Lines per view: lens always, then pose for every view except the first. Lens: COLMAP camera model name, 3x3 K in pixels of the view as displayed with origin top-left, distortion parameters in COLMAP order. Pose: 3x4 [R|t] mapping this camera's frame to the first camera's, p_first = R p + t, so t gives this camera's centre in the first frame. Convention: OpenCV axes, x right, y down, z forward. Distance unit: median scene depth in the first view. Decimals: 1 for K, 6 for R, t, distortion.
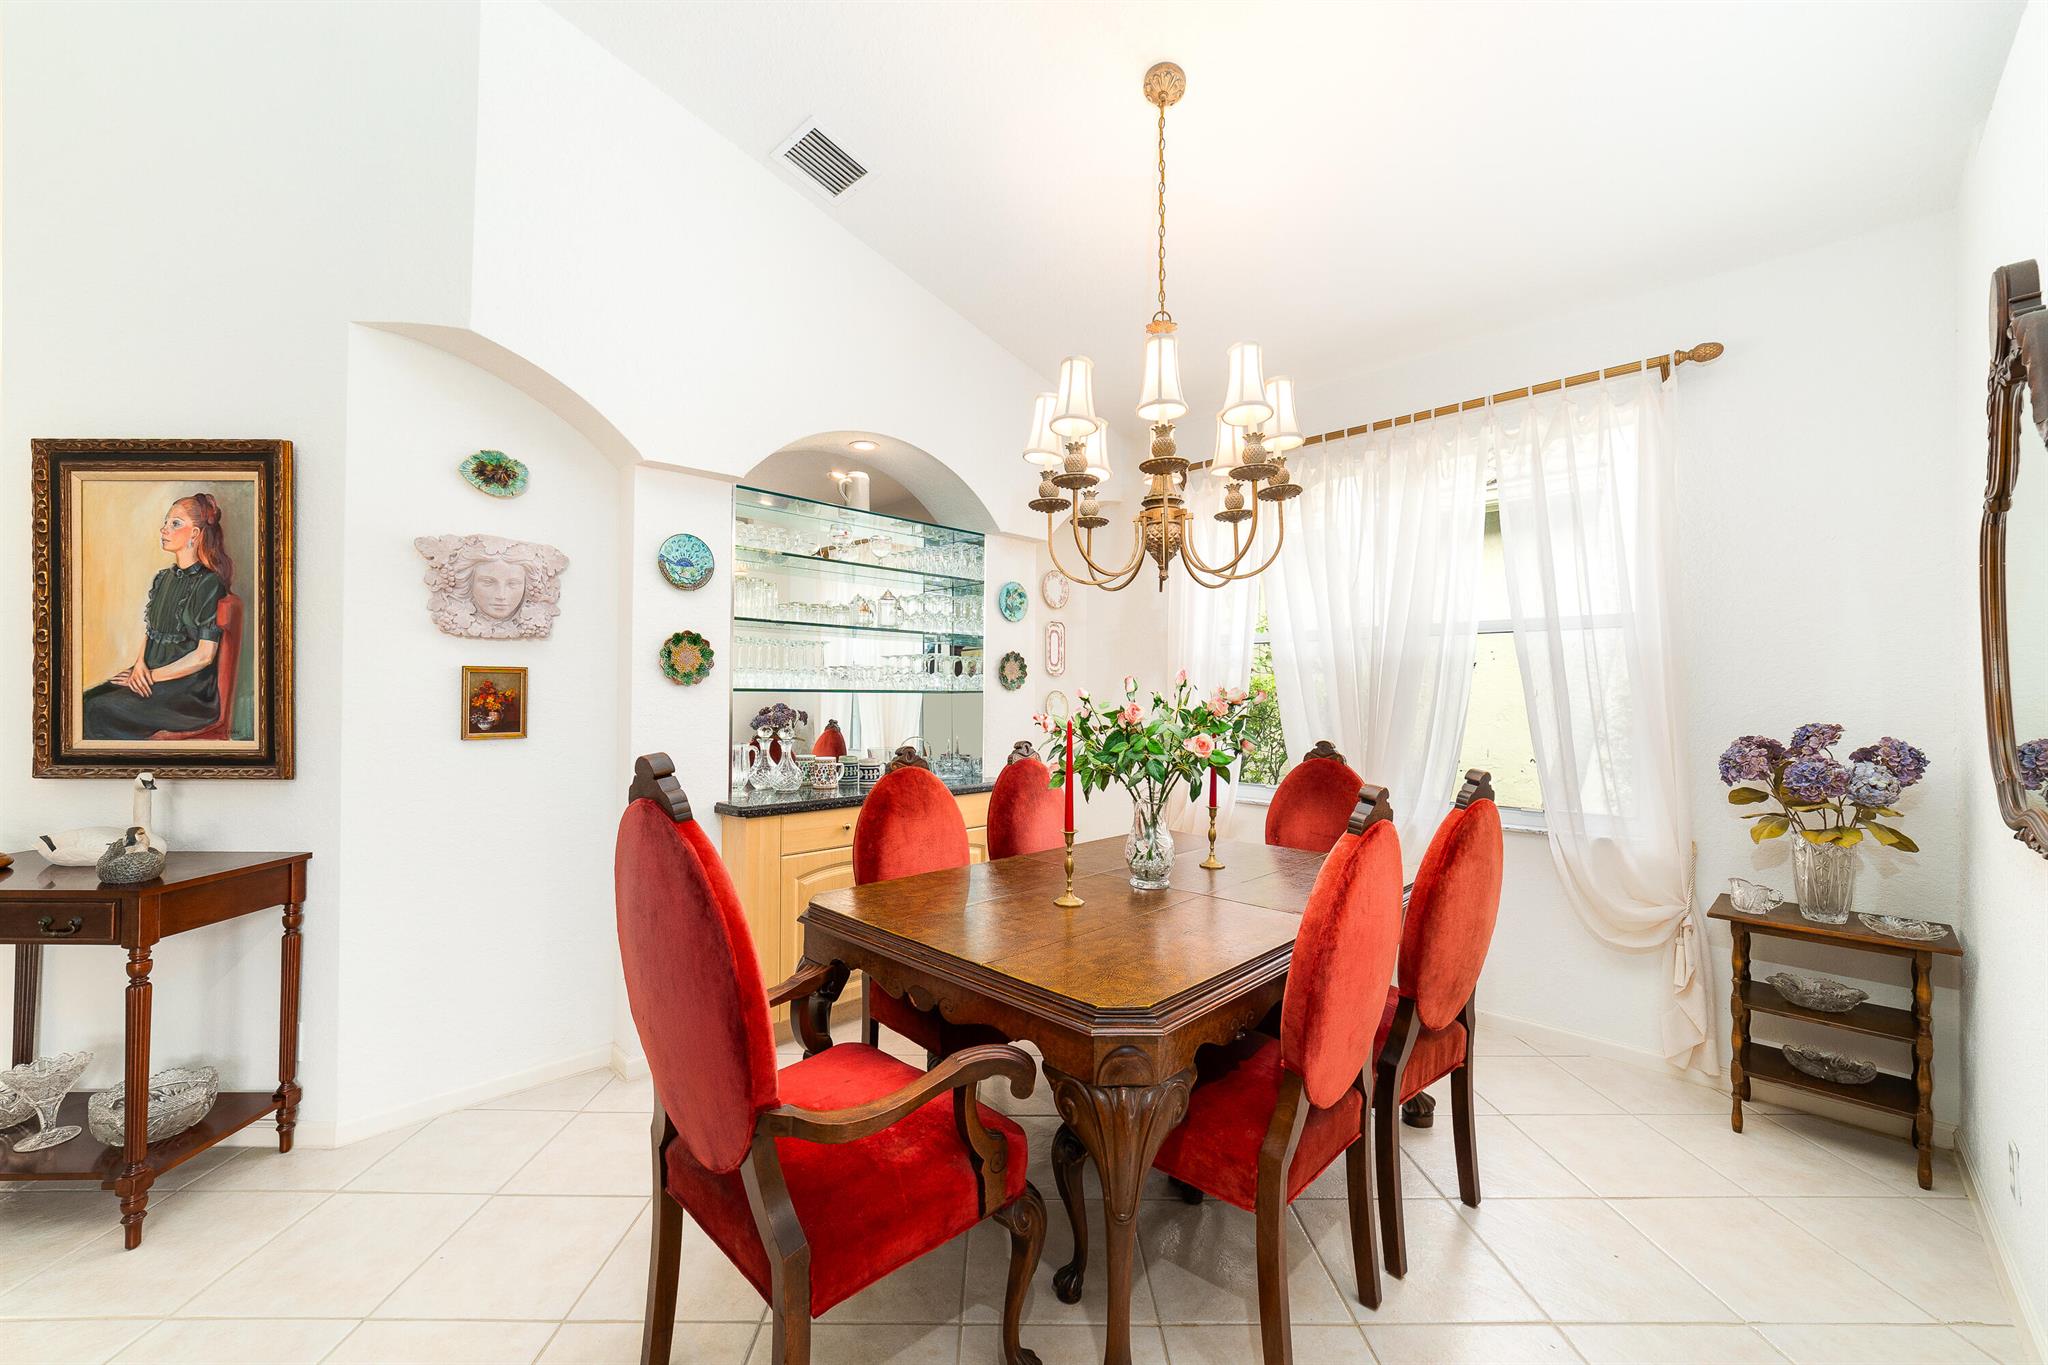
lens RADIAL K [[795.0, 0, 1021.4], [0, 795.0, 683.0], [0, 0, 1]] dist [-0.005435, 0.001063]
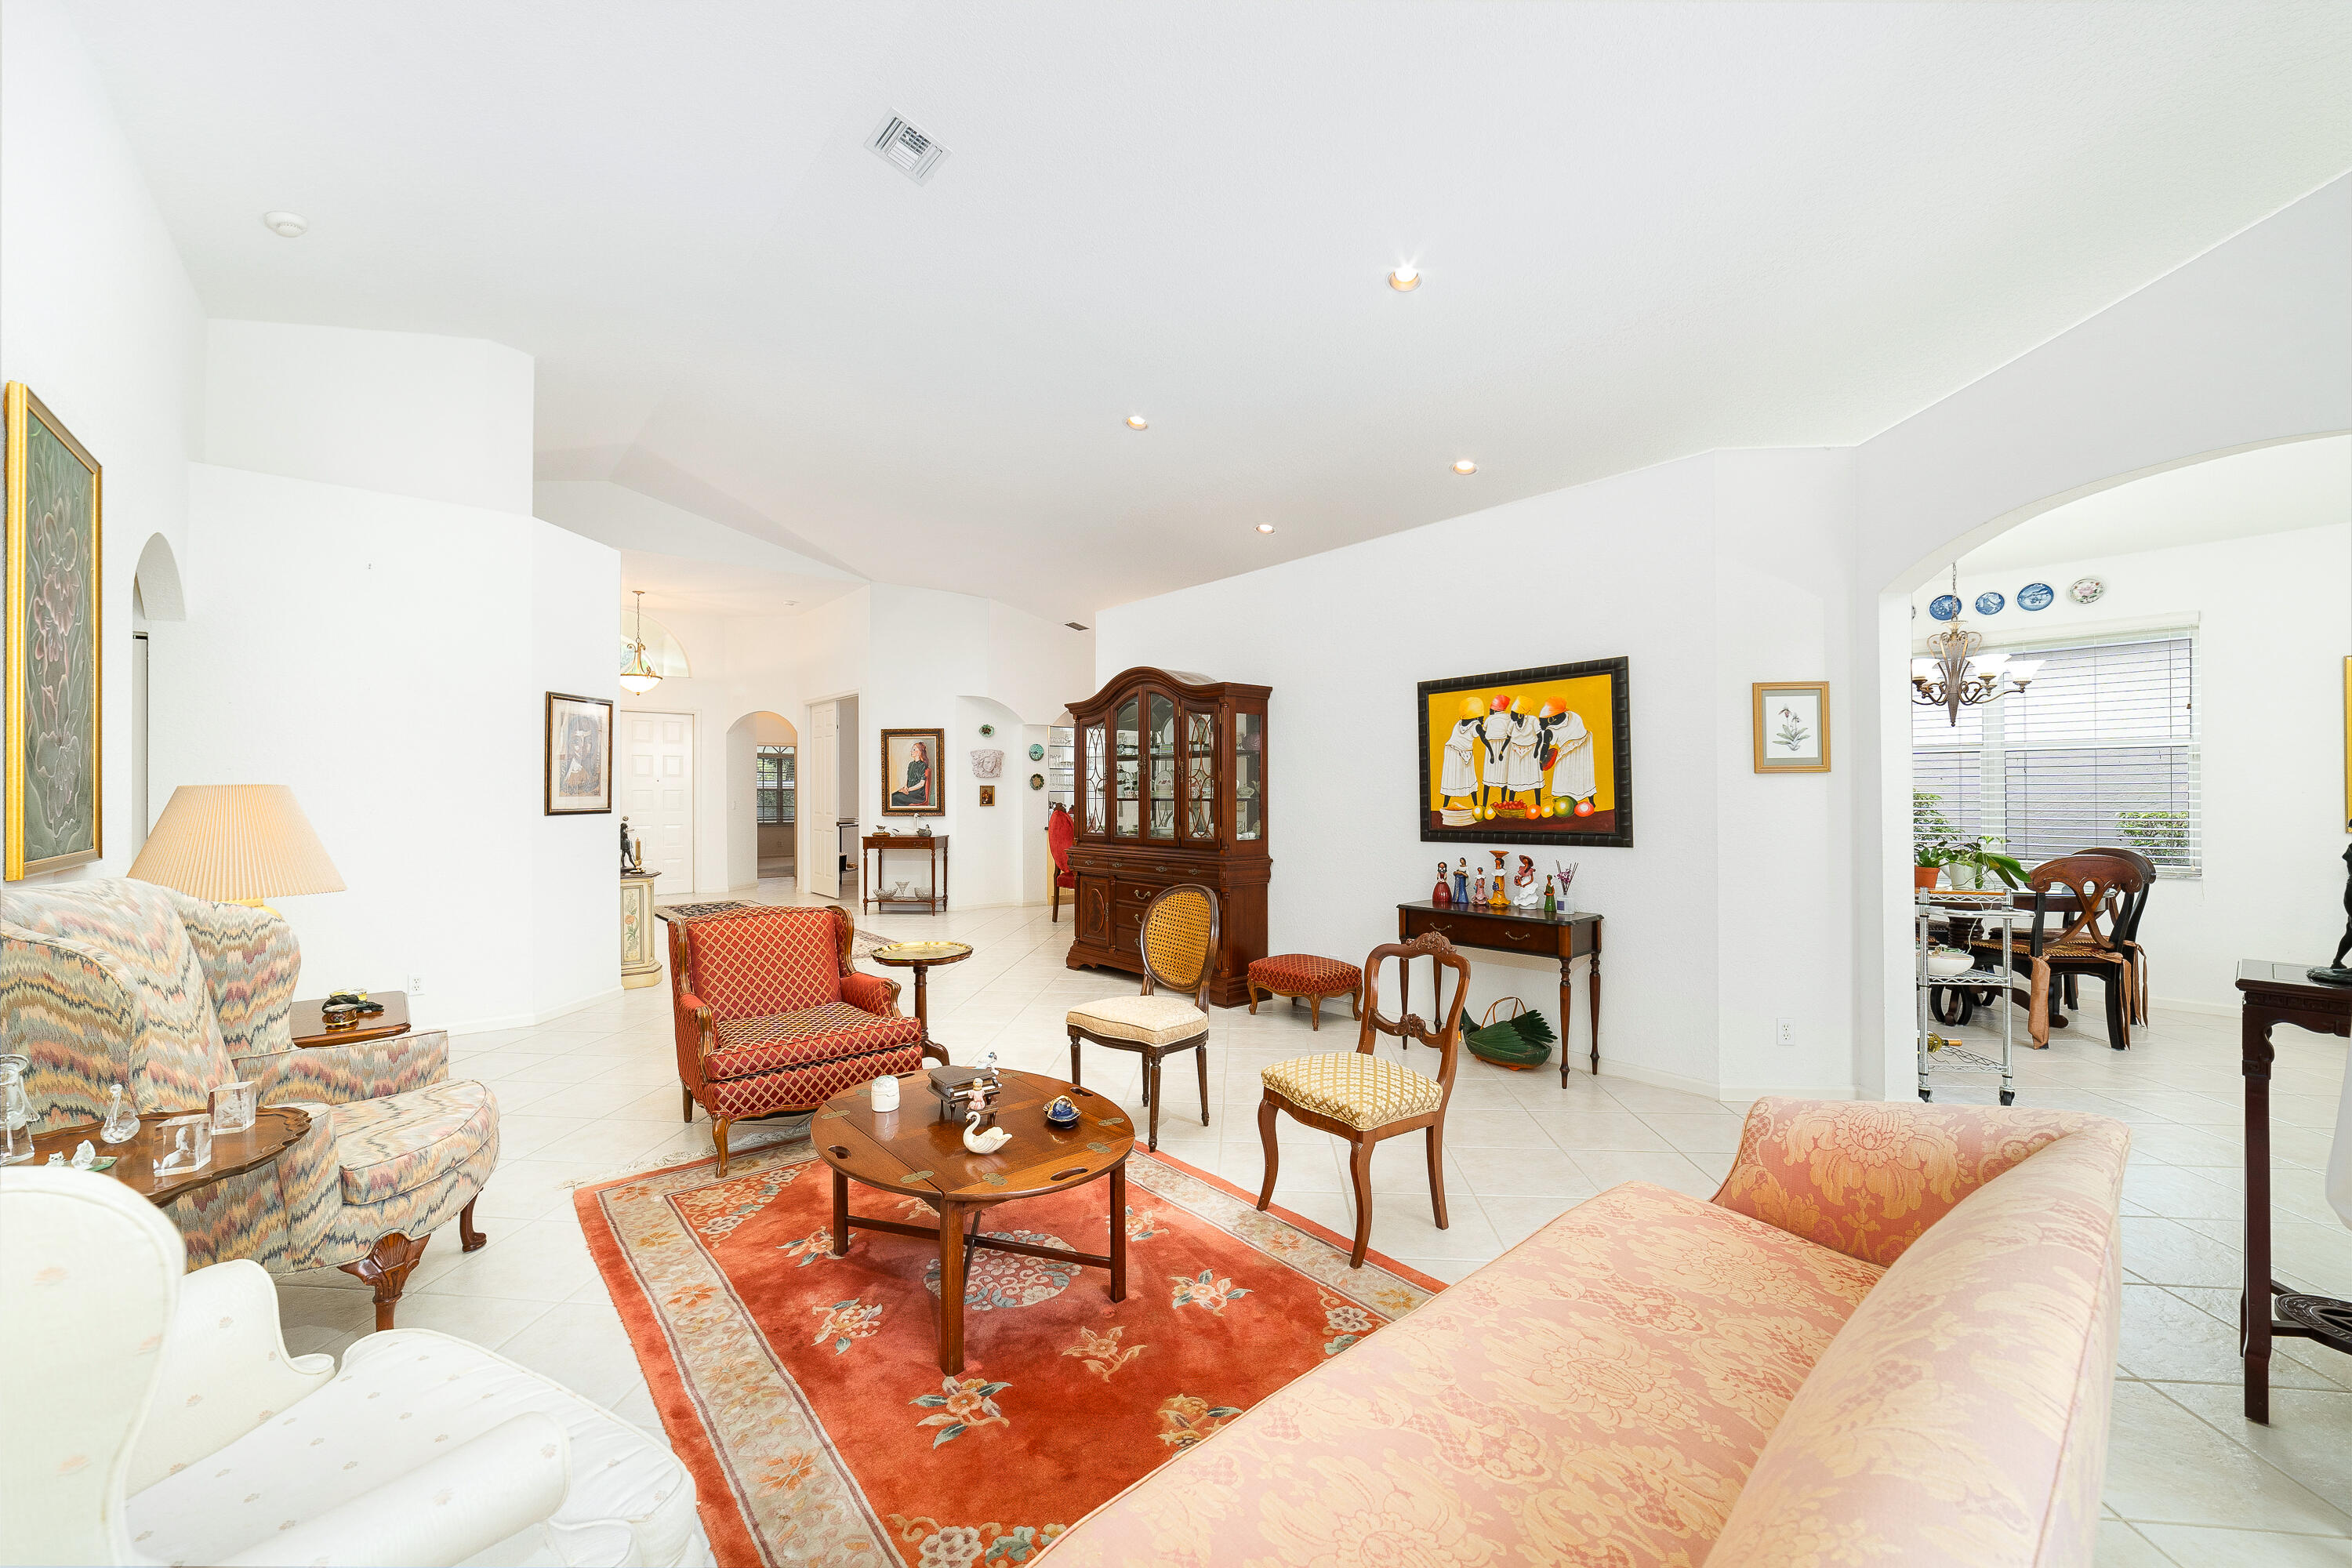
lens RADIAL K [[913.0, 0, 1185.6], [0, 913.0, 791.1], [0, 0, 1]] dist [-0.005435, 0.001063]
pose [[0.996274, -0.013304, -0.085218, 0.557653], [0.014488, 0.999807, 0.013290, -0.036809], [0.085025, -0.014475, 0.996274, -2.964676]]
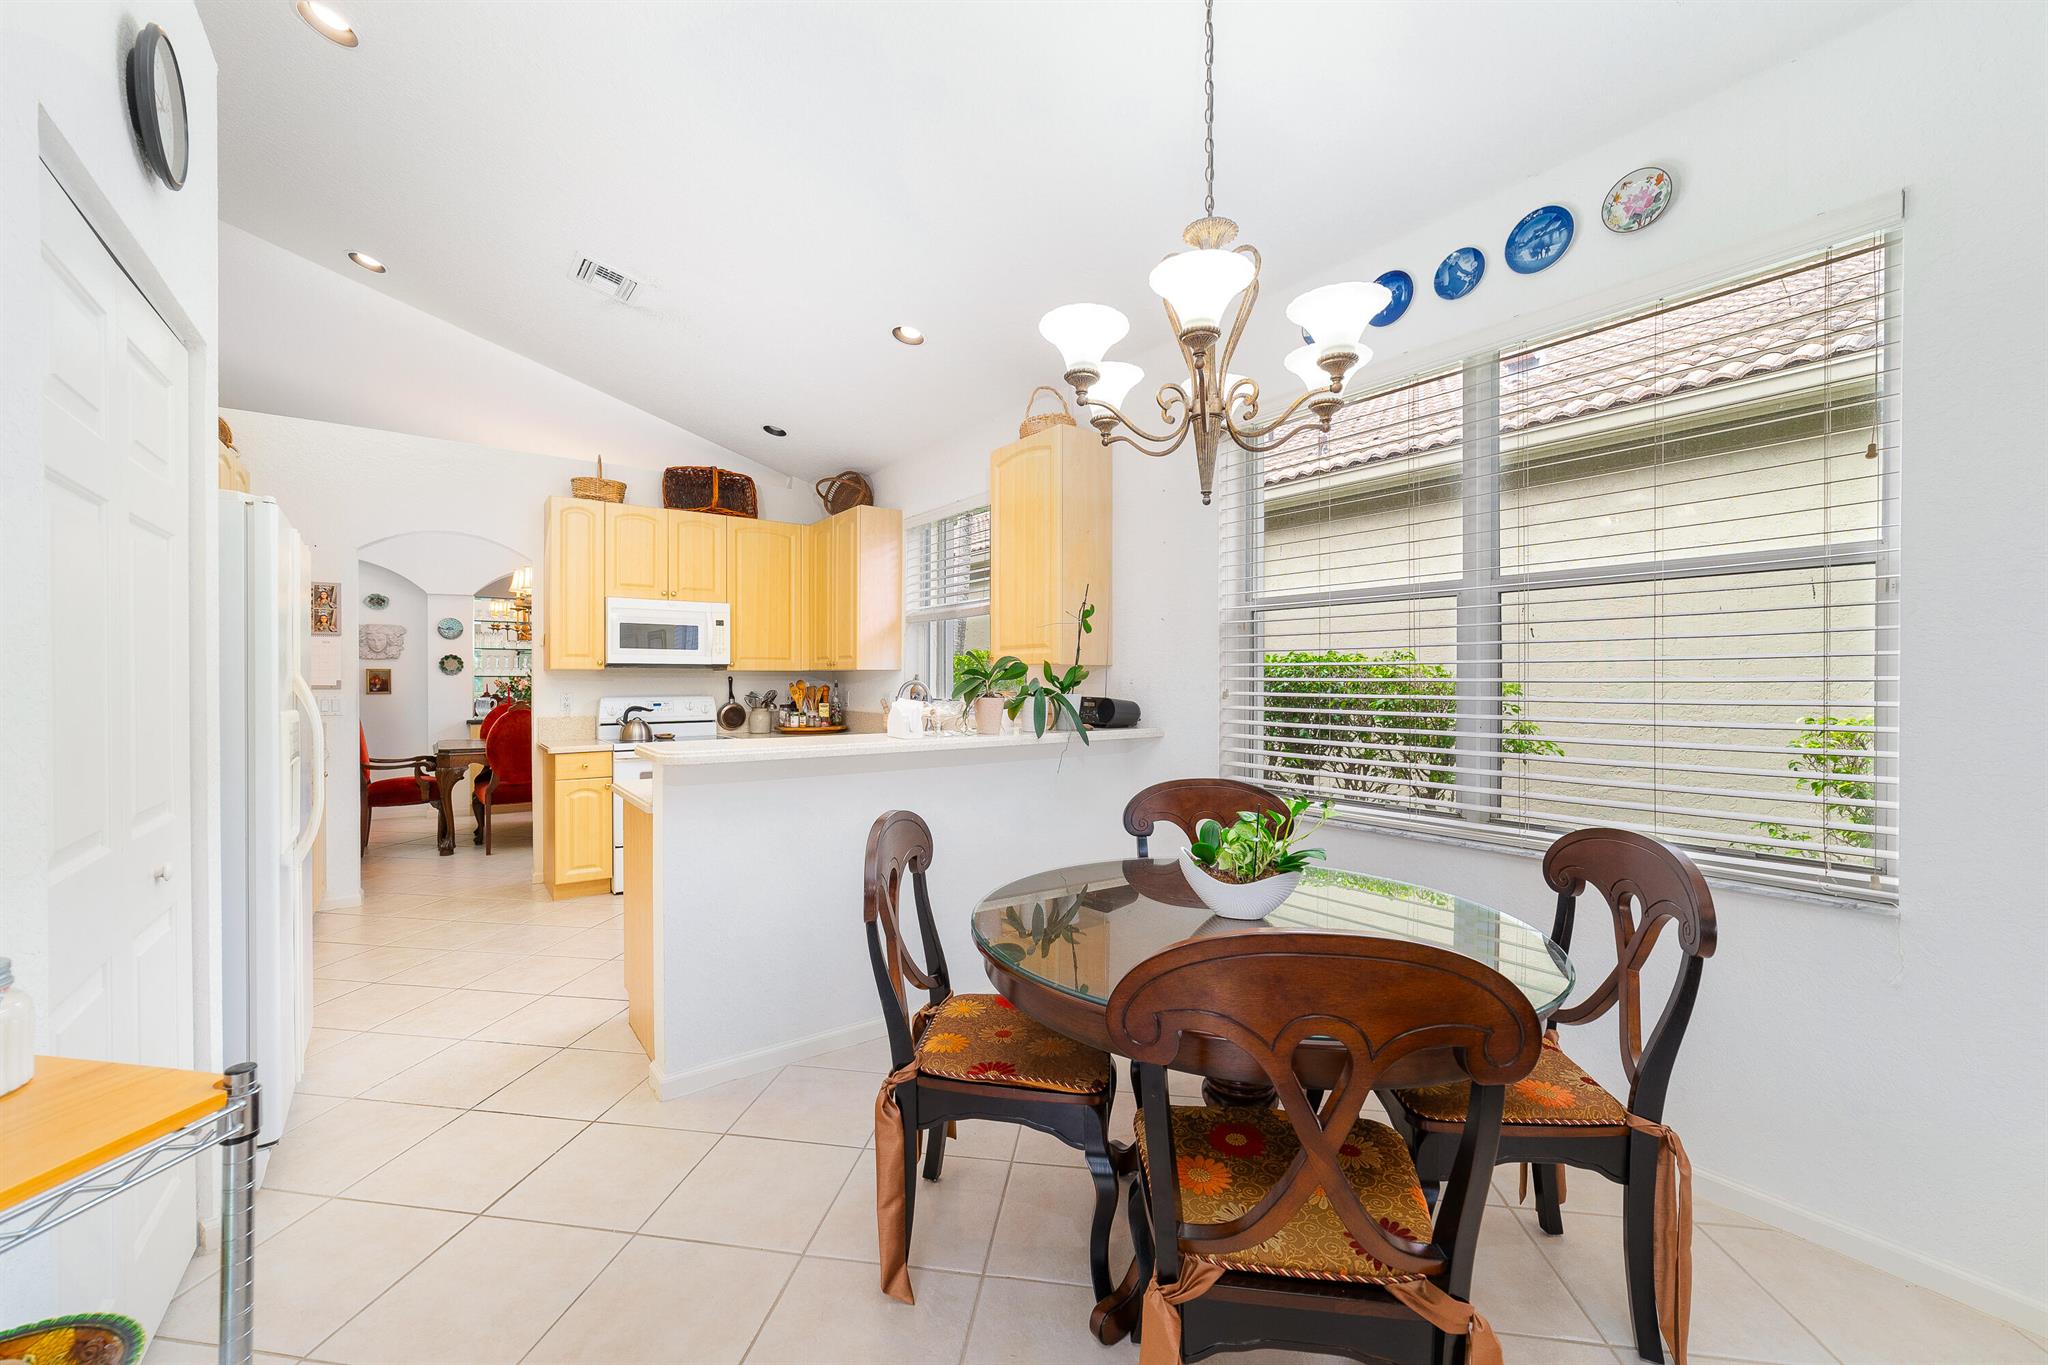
lens RADIAL K [[795.0, 0, 1011.4], [0, 795.0, 677.4], [0, 0, 1]] dist [-0.005435, 0.001063]
pose [[0.991311, -0.011125, -0.131067, 1.966767], [0.011515, 0.999931, 0.002220, 0.029524], [0.131034, -0.003710, 0.991371, -1.528865]]
